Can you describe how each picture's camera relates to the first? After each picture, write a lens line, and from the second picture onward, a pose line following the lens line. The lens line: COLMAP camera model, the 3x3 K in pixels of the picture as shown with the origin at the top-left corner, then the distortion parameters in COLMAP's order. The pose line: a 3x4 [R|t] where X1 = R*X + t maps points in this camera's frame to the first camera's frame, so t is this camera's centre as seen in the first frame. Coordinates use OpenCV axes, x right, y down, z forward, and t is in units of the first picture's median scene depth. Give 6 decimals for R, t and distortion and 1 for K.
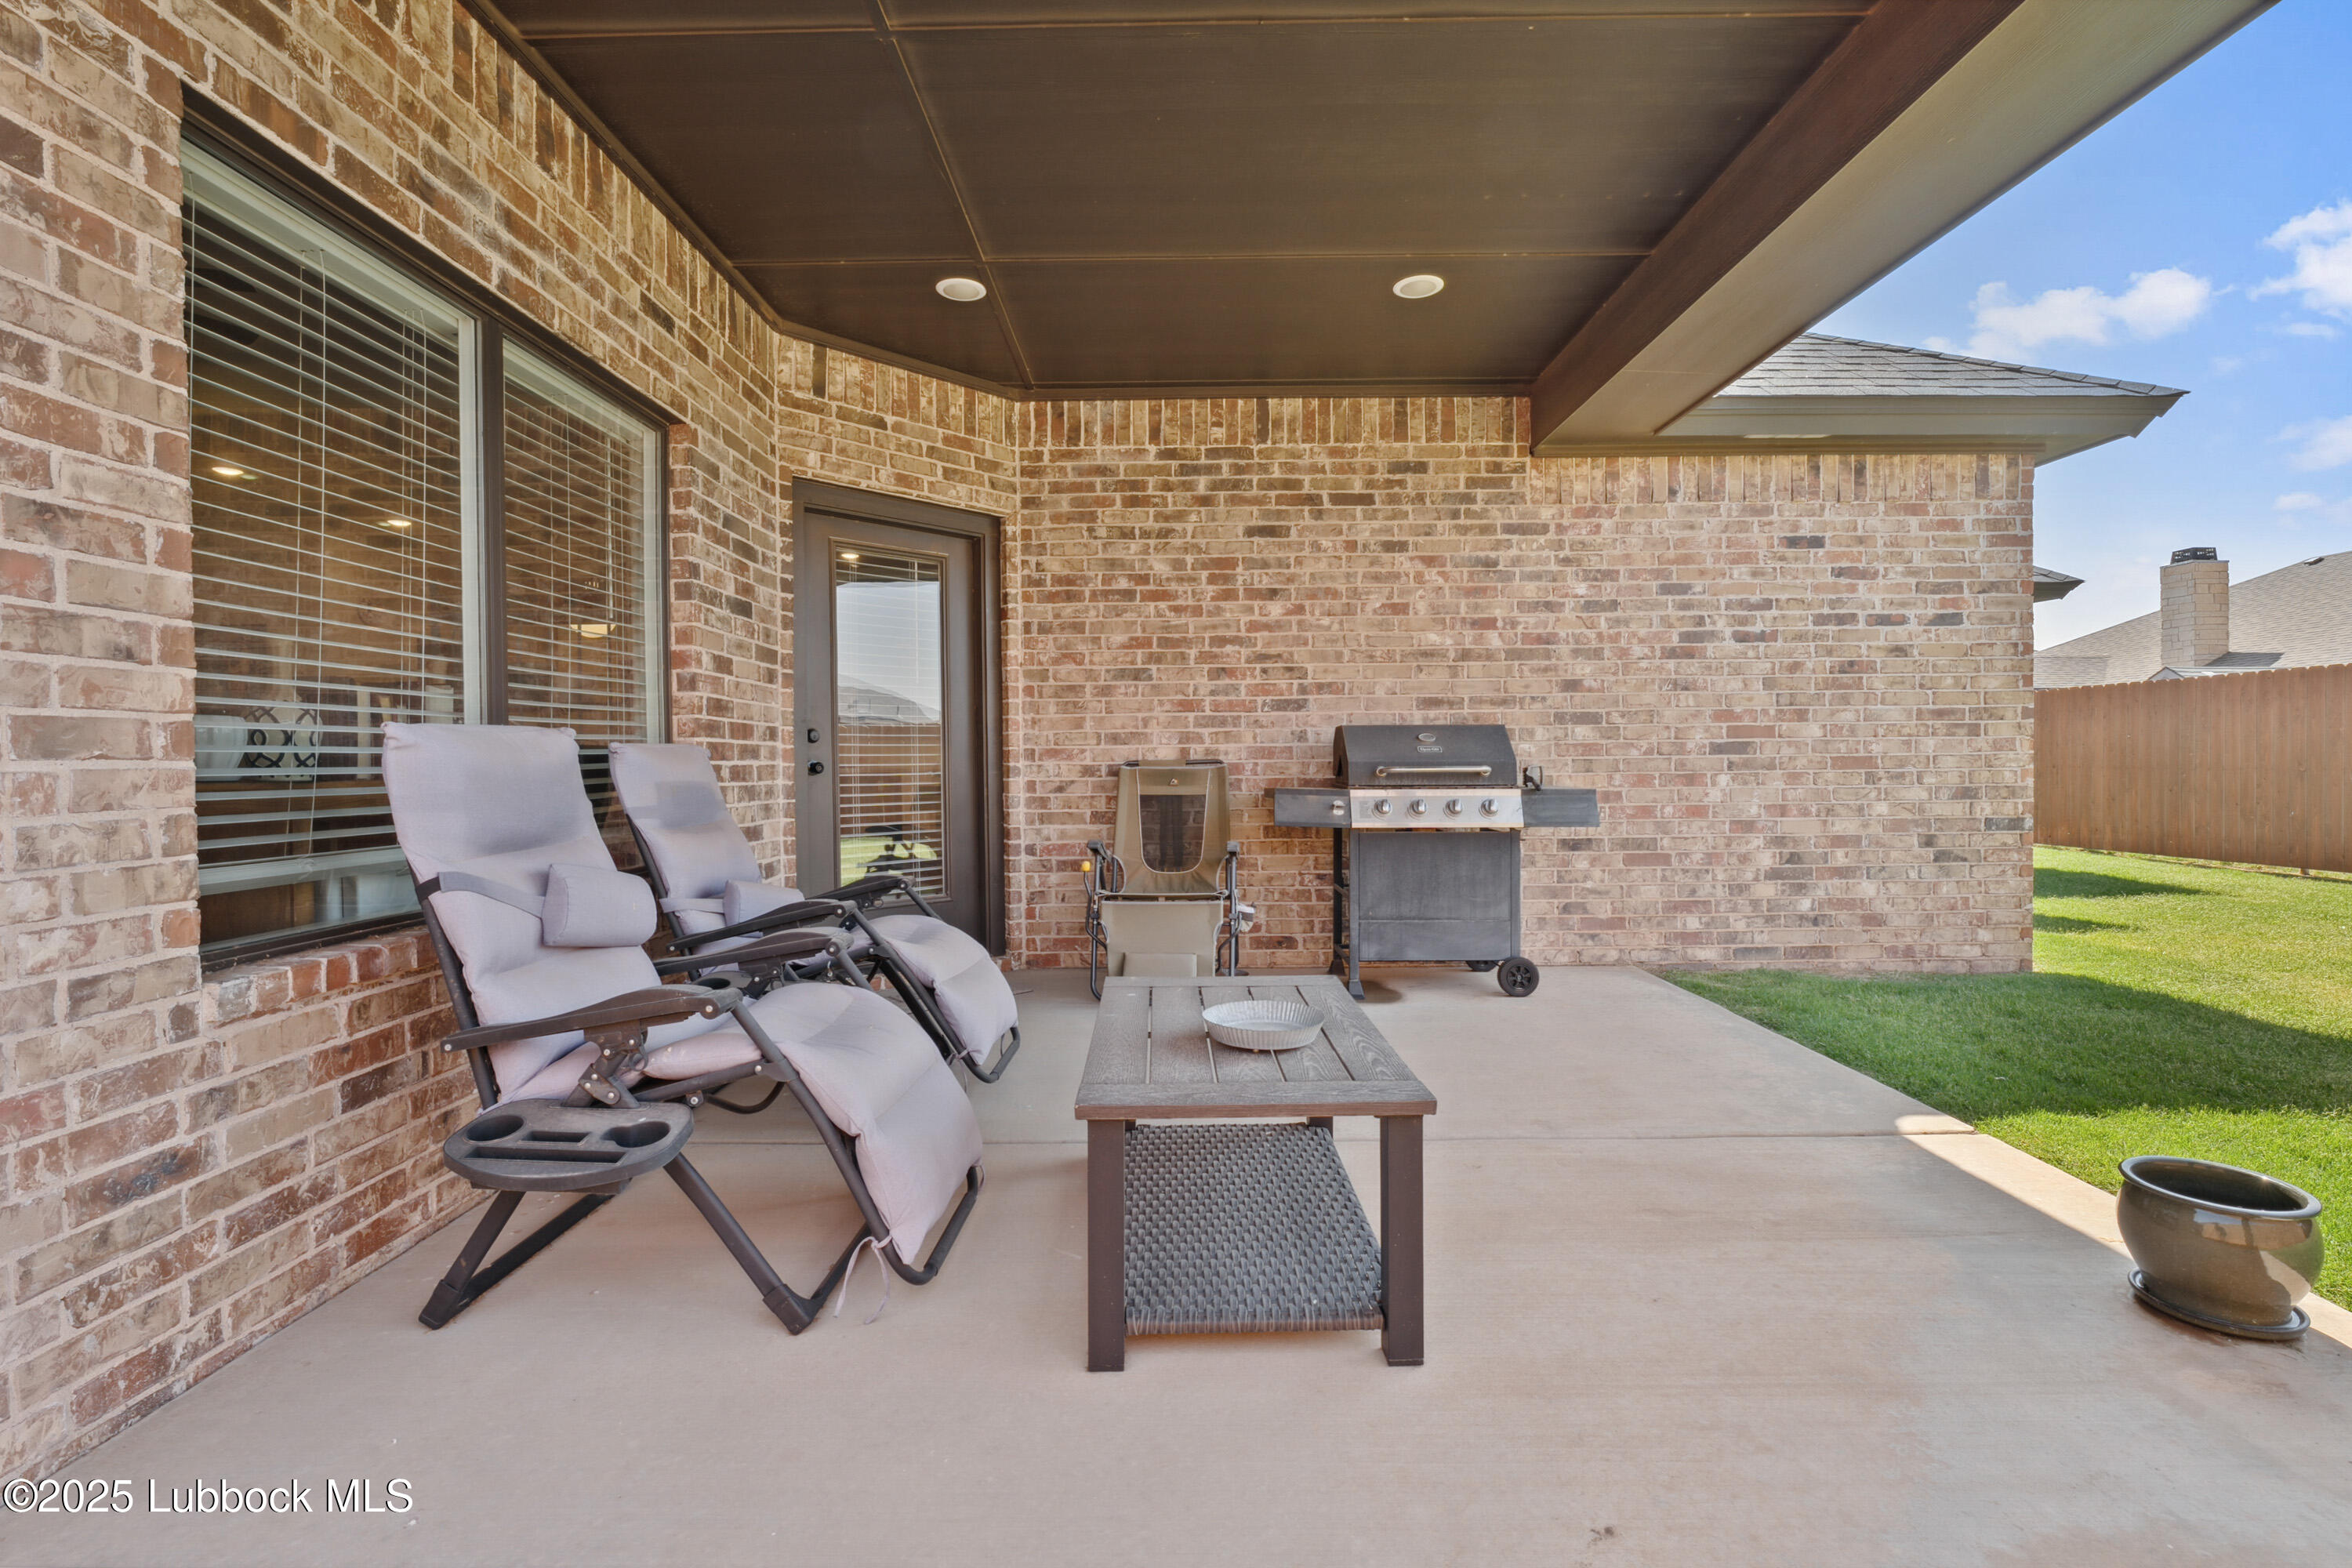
lens RADIAL K [[1061.5, 0, 1176.3], [0, 1061.5, 782.9], [0, 0, 1]] dist [-0.008012, 0.001013]
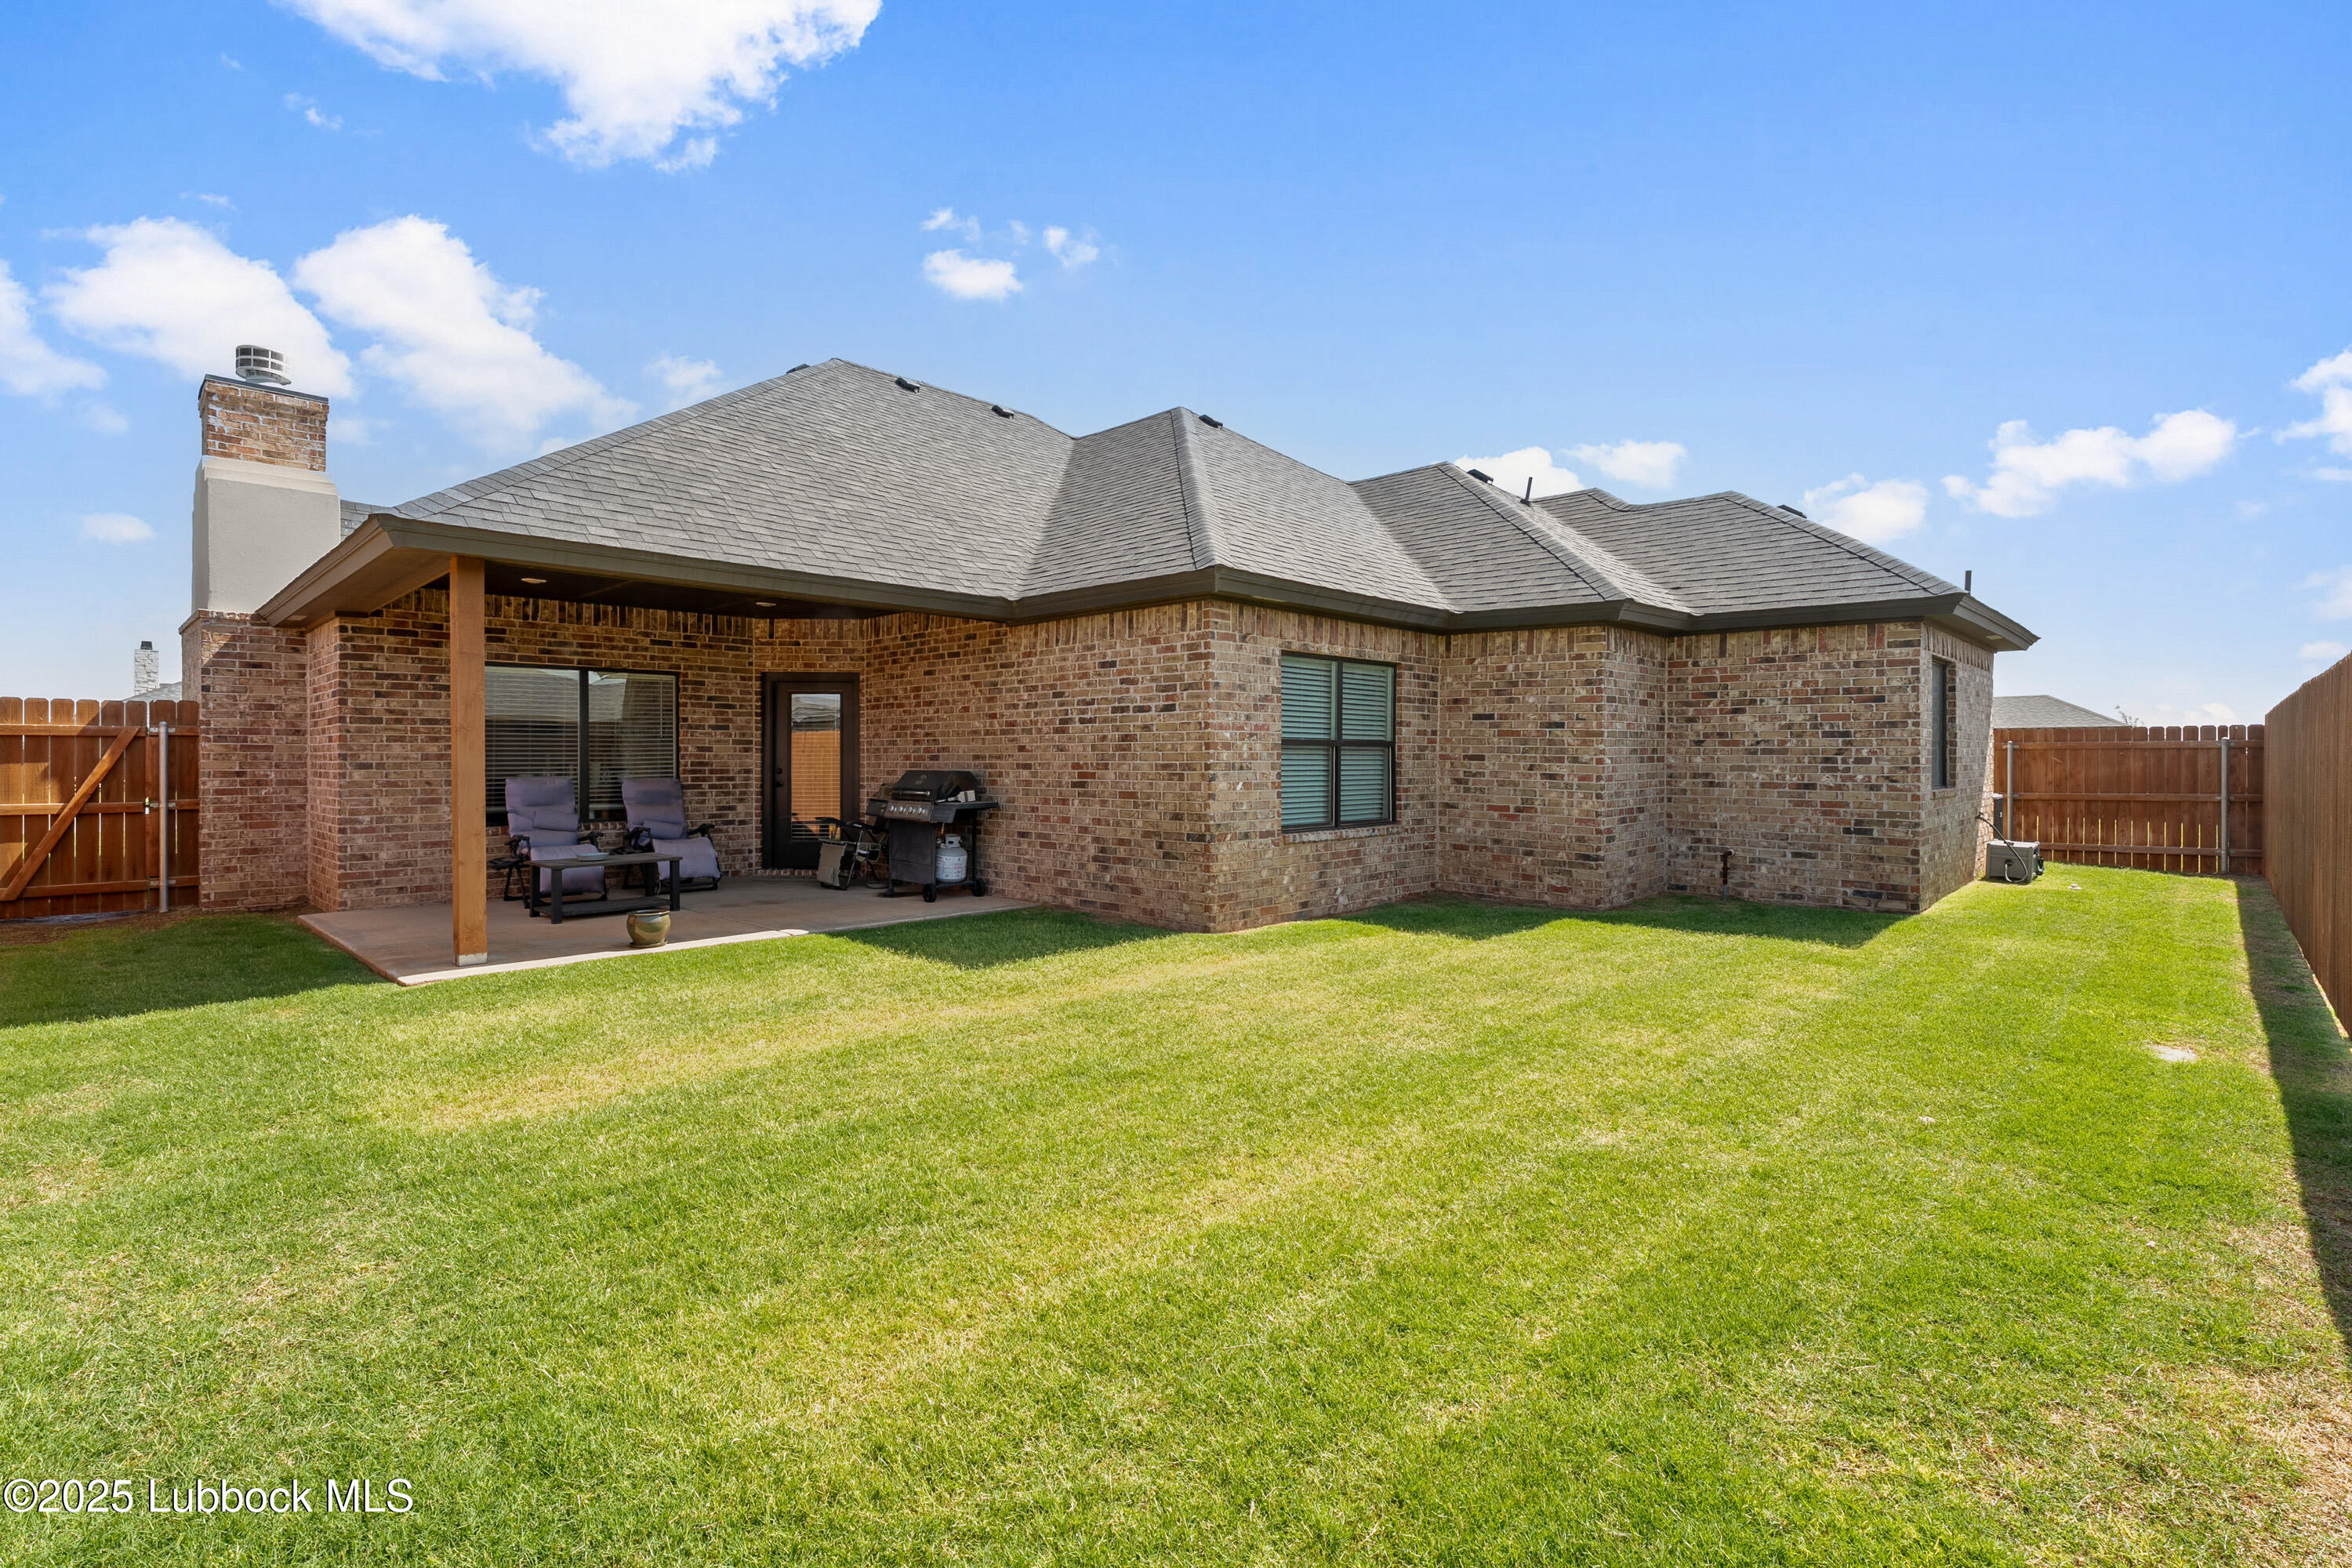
lens RADIAL K [[1061.5, 0, 1160.9], [0, 1061.5, 767.5], [0, 0, 1]] dist [-0.008012, 0.001013]
pose [[0.724718, 0.014829, -0.688886, 1.827030], [-0.016230, 0.999858, 0.004449, -0.071039], [0.688854, 0.007957, 0.724856, -0.175034]]
